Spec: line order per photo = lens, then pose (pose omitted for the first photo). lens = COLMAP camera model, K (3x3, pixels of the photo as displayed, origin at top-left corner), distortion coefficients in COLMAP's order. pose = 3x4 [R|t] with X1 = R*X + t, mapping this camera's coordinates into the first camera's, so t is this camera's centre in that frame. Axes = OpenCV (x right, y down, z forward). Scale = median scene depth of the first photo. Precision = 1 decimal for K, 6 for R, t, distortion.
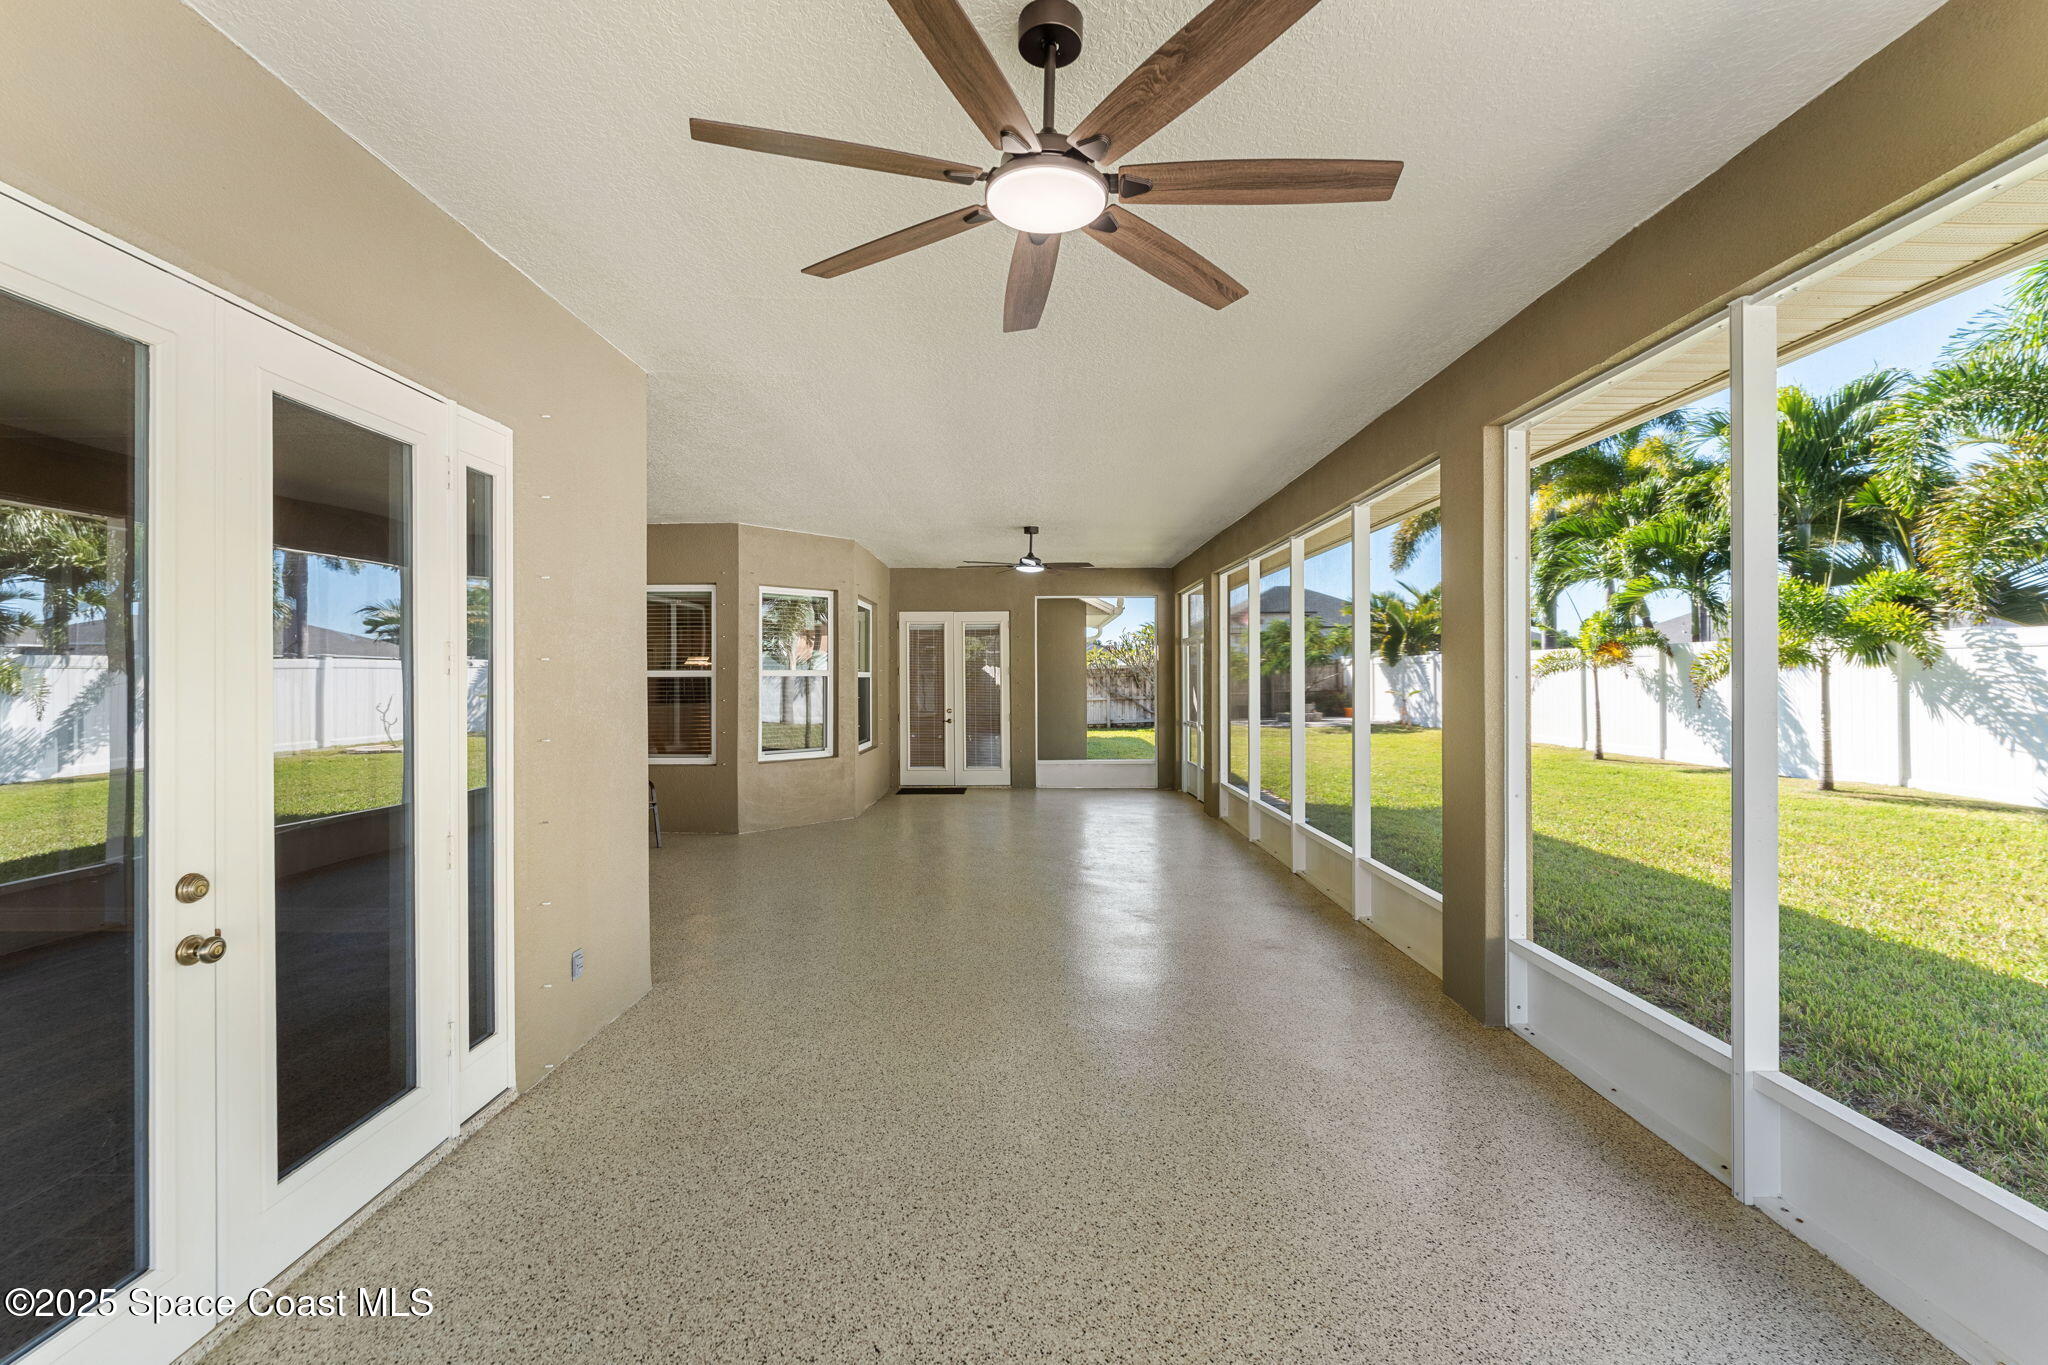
lens RADIAL K [[851.5, 0, 996.6], [0, 851.5, 671.3], [0, 0, 1]] dist [-0.001339, -0.000098]
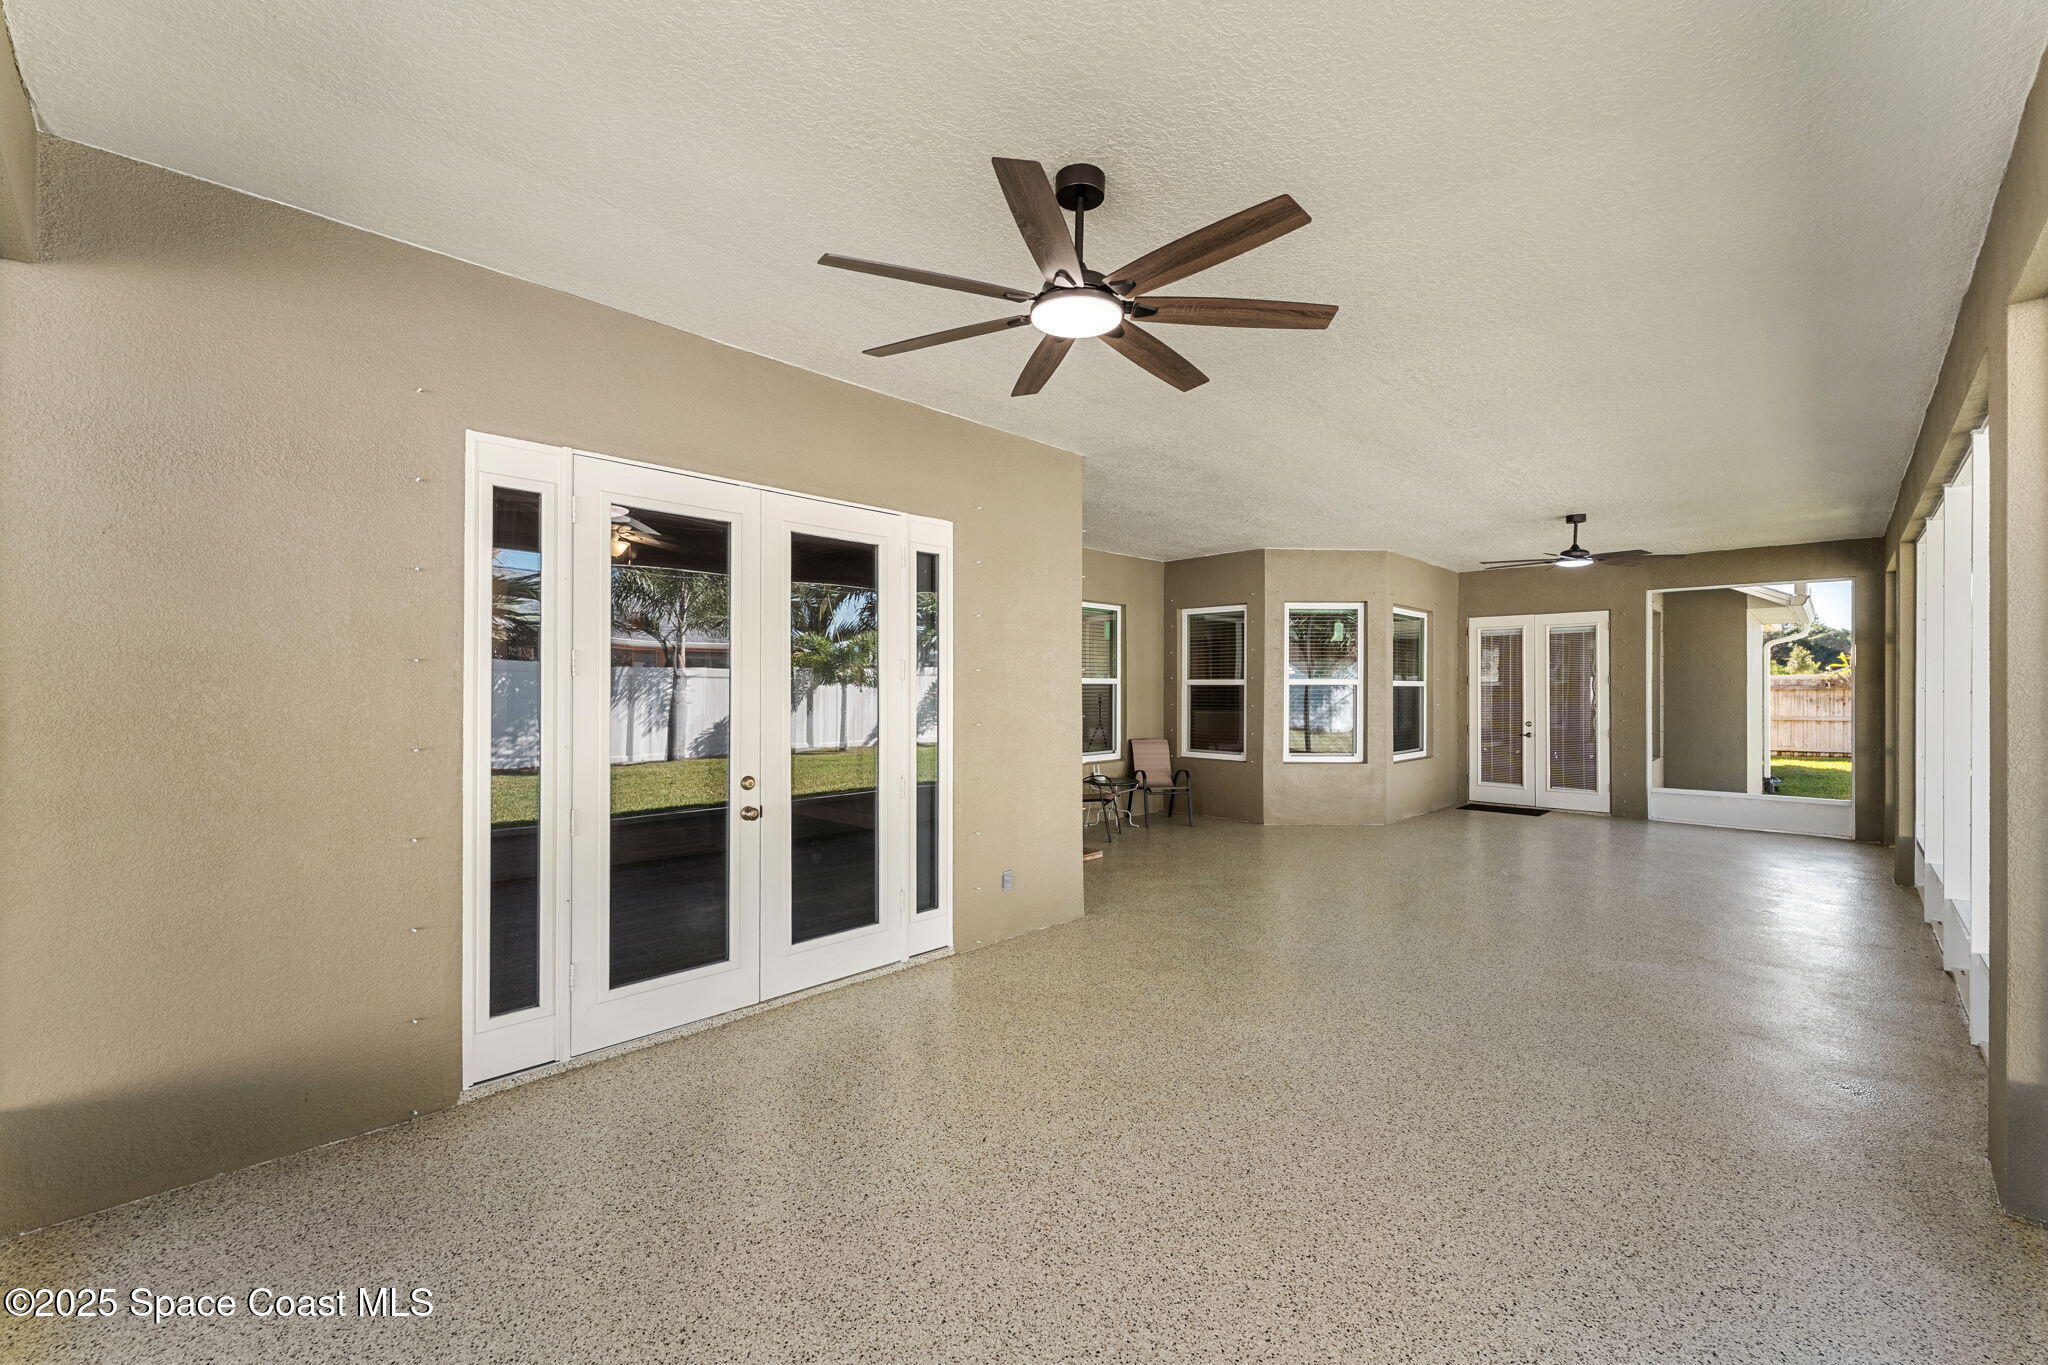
lens RADIAL K [[801.0, 0, 1024.0], [0, 801.0, 682.5], [0, 0, 1]] dist [0.001415, 0.000184]
pose [[0.730857, 0.001239, -0.682529, 0.185291], [-0.000566, 0.999999, 0.001209, 0.002090], [0.682530, -0.000498, 0.730857, 0.008750]]
